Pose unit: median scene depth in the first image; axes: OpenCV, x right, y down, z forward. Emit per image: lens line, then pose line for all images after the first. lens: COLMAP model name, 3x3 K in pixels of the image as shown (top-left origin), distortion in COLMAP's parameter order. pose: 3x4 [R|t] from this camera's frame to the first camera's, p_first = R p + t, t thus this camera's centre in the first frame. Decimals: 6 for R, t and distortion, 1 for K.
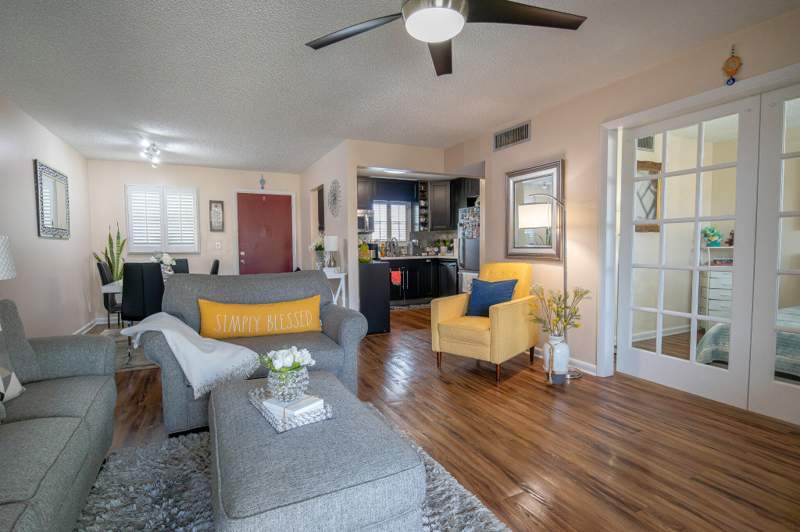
lens RADIAL K [[403.3, 0, 398.3], [0, 403.3, 264.5], [0, 0, 1]] dist [0.001075, 0.000487]
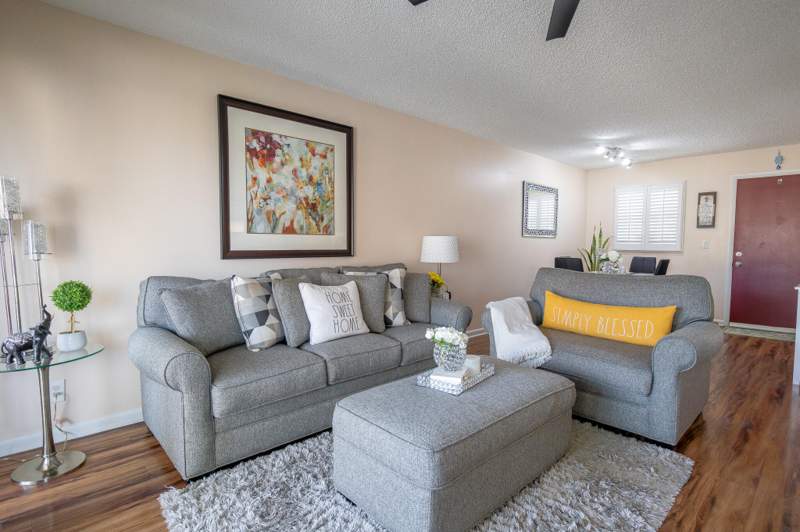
lens RADIAL K [[403.3, 0, 396.8], [0, 403.3, 271.5], [0, 0, 1]] dist [0.001075, 0.000487]
pose [[0.295388, 0.073549, -0.952542, 0.192996], [-0.051746, 0.996800, 0.060919, -0.006899], [0.953975, 0.031295, 0.298248, 0.108695]]
